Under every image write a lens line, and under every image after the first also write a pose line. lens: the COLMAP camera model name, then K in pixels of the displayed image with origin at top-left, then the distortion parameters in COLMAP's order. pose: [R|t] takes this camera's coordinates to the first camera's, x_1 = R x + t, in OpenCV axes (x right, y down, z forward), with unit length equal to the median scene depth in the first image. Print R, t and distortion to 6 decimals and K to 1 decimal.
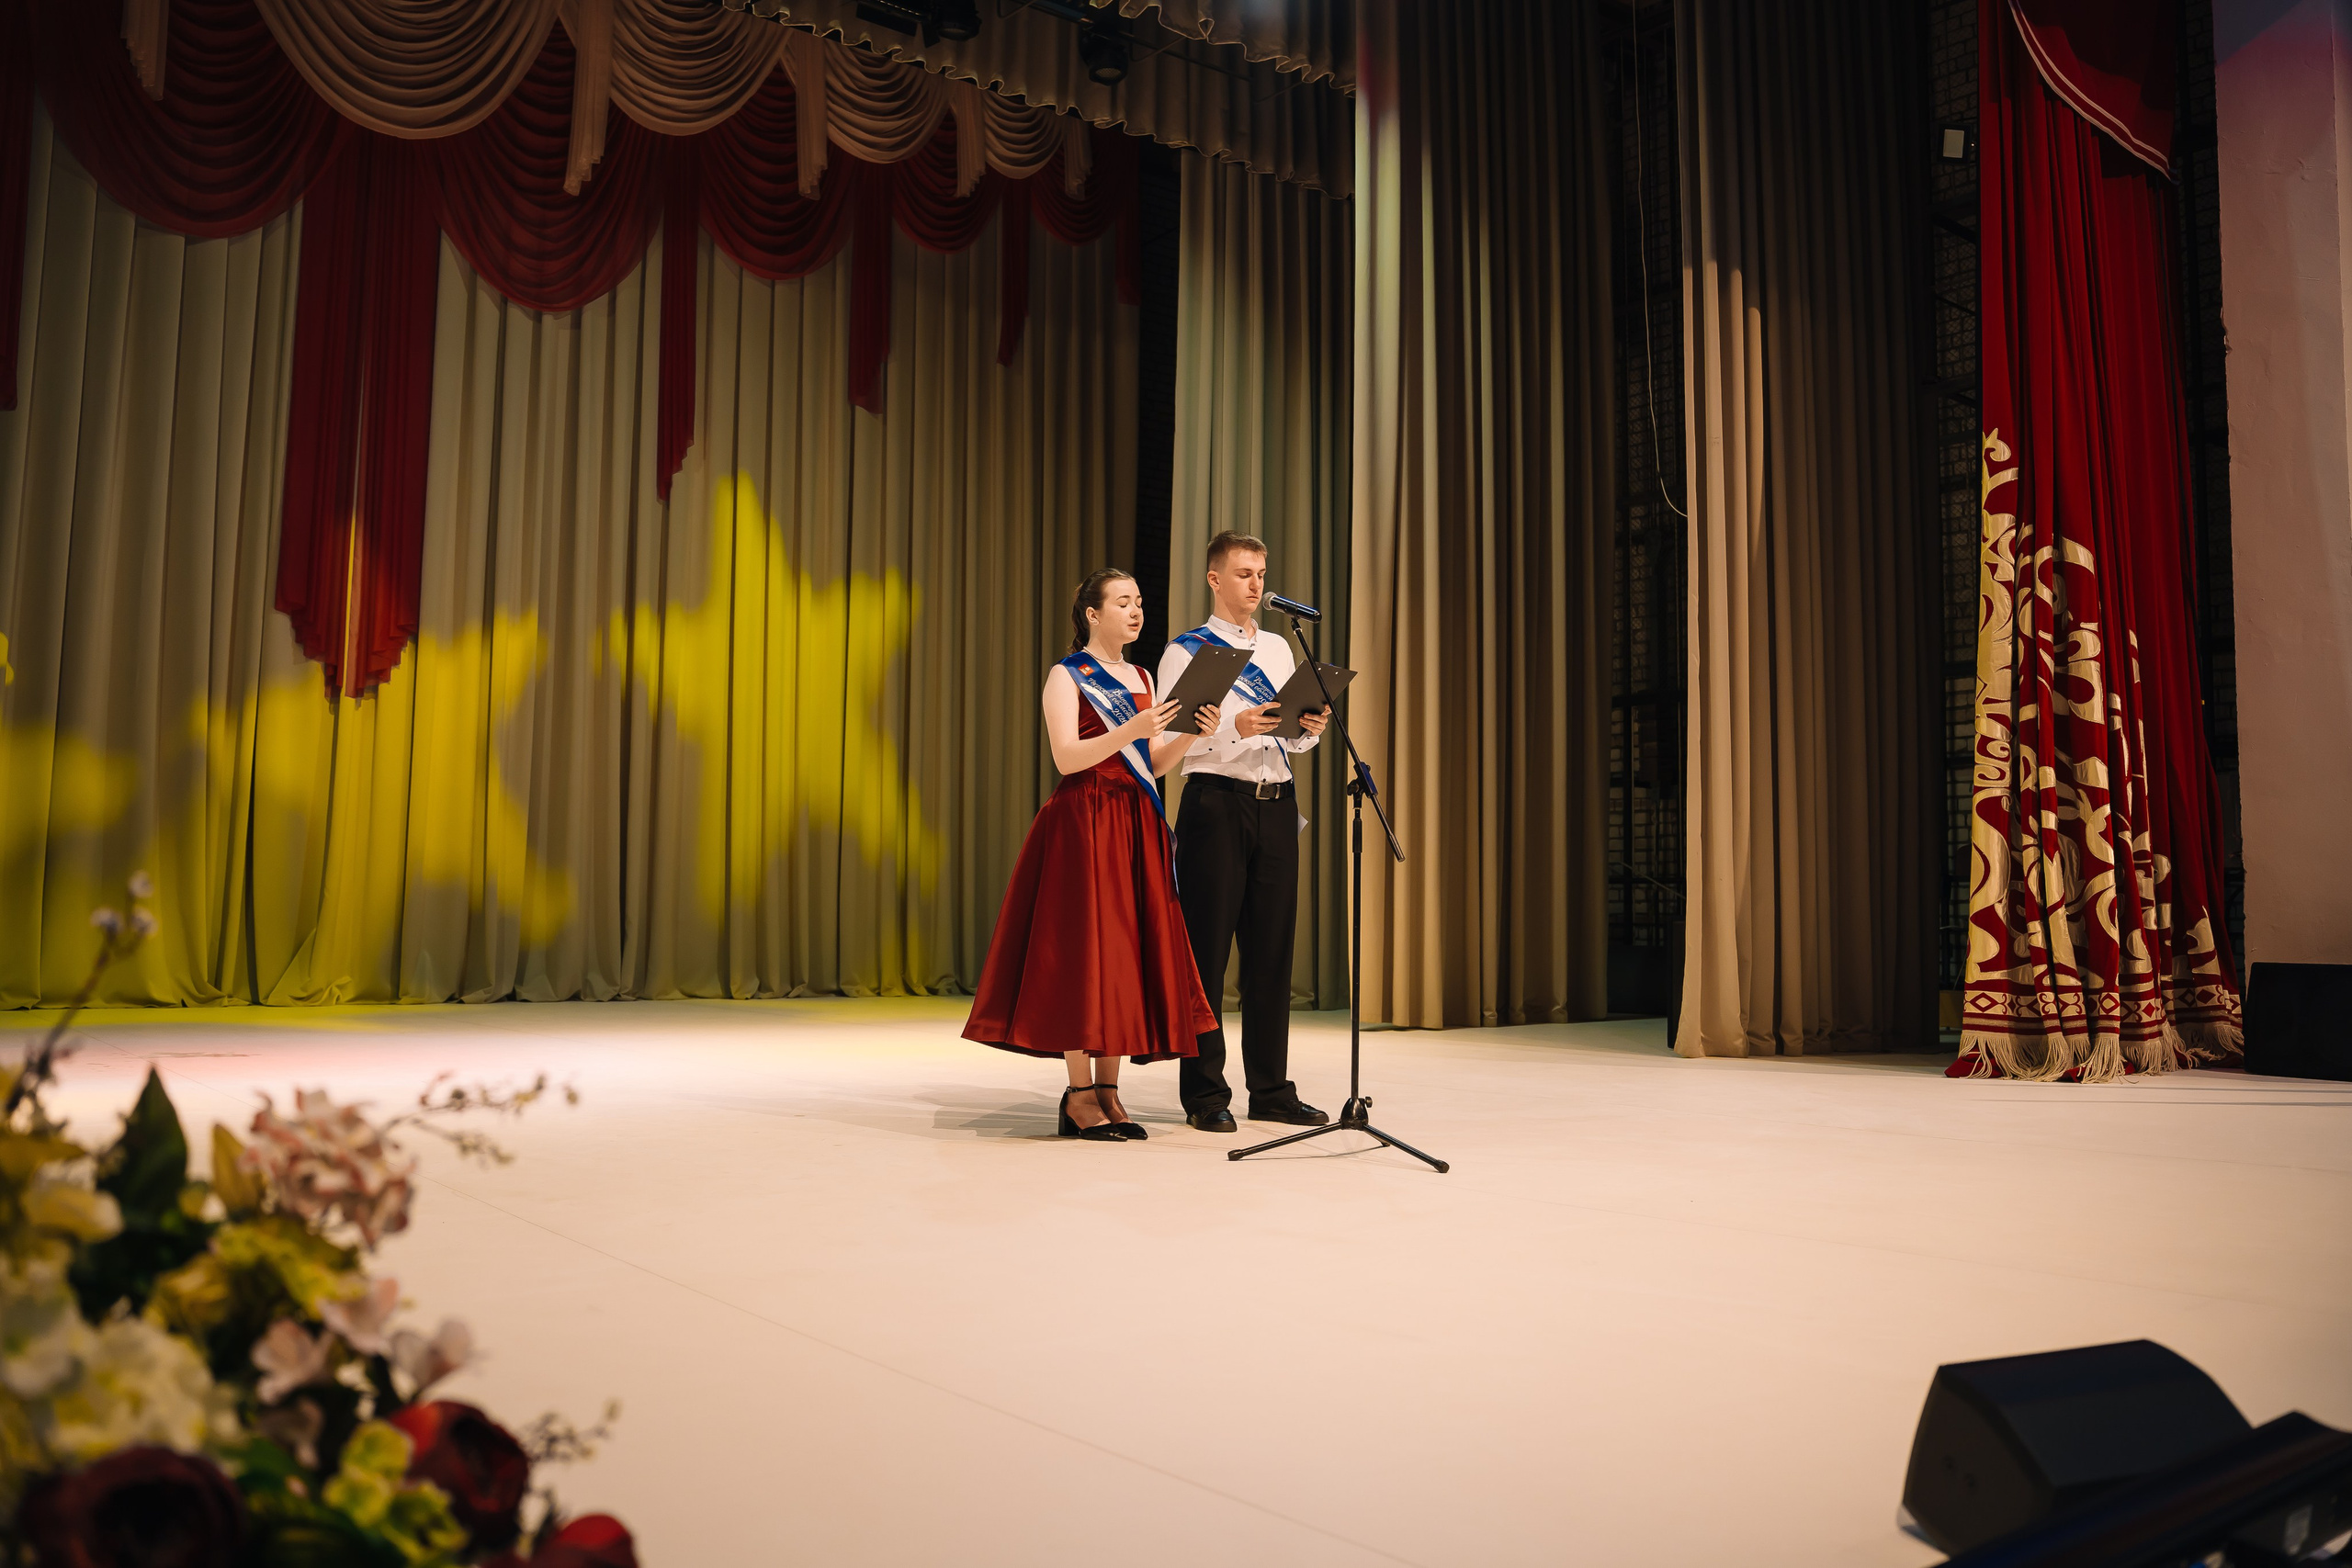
lens RADIAL K [[1905.0, 0, 1176.0], [0, 1905.0, 784.0], [0, 0, 1]] dist [-0.053376, 0.002915]
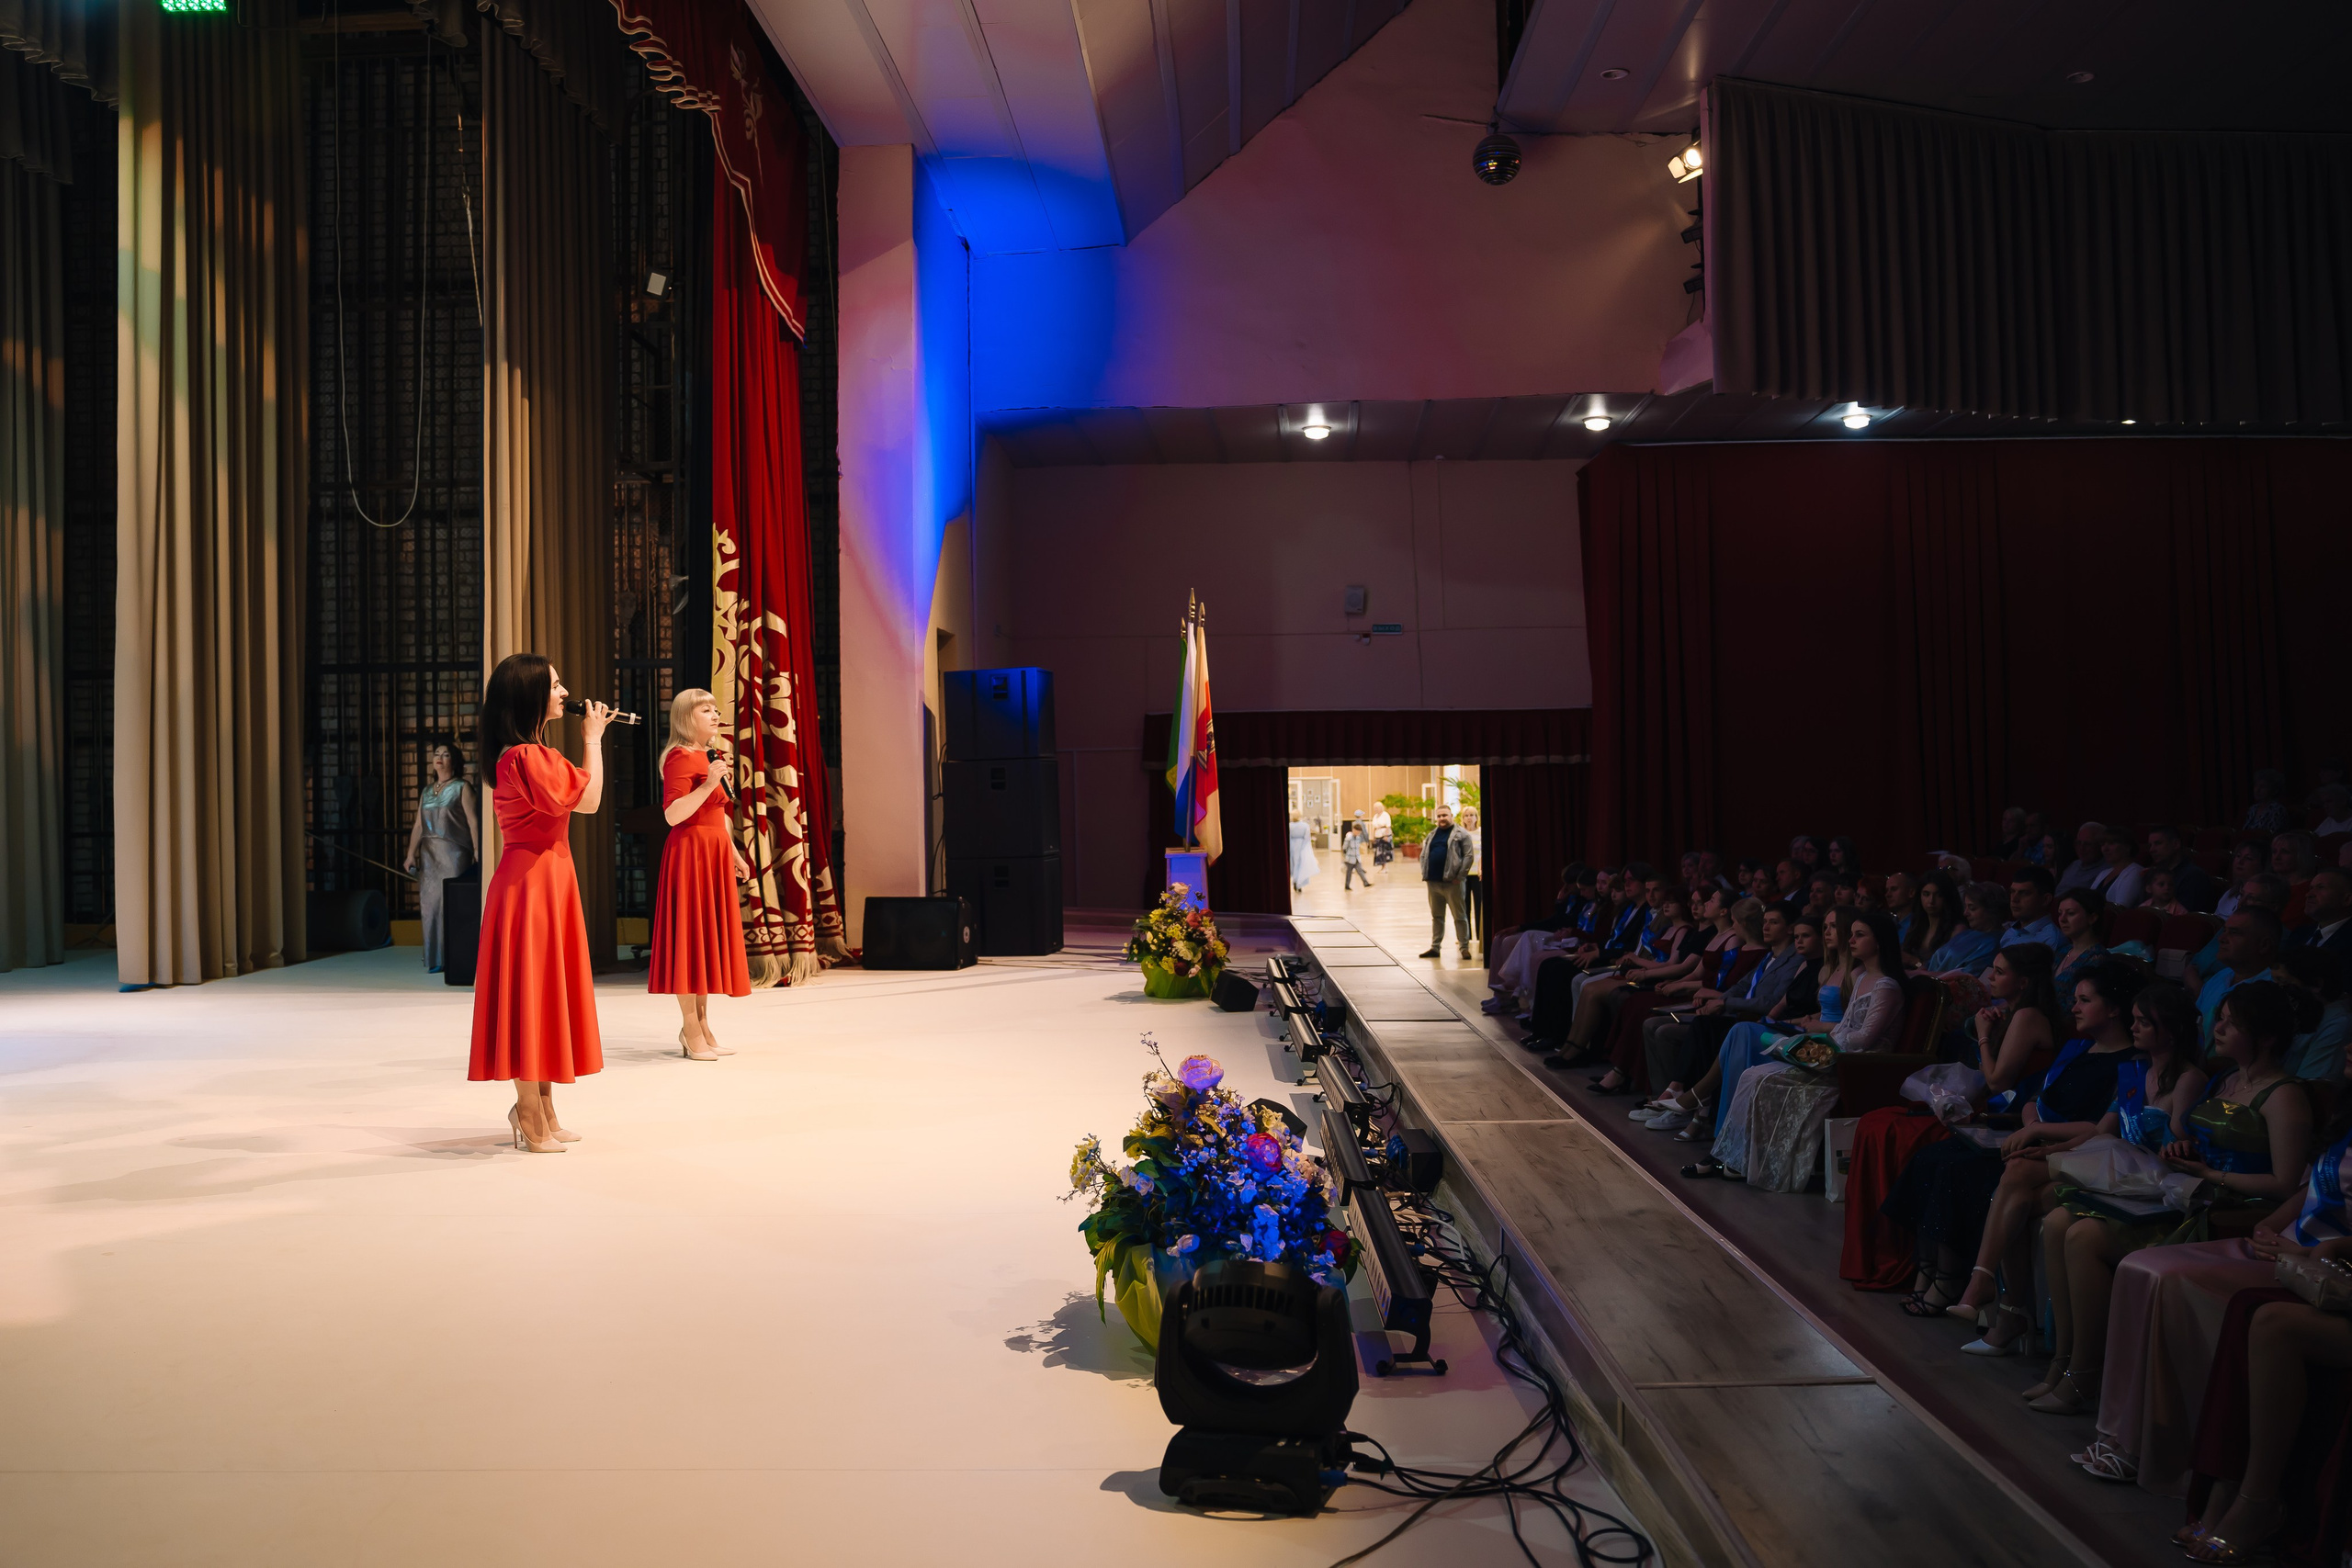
lens RADIAL K [[1905.0, 0, 1176.0], [0, 1905.0, 784.0], [0, 0, 1]] dist [-0.053376, 0.002915]
pose [[0.658780, -0.014963, 0.752187, -0.422032], [-0.030294, 0.998464, 0.046394, -0.076422], [-0.751726, -0.053350, 0.657315, -0.200702]]
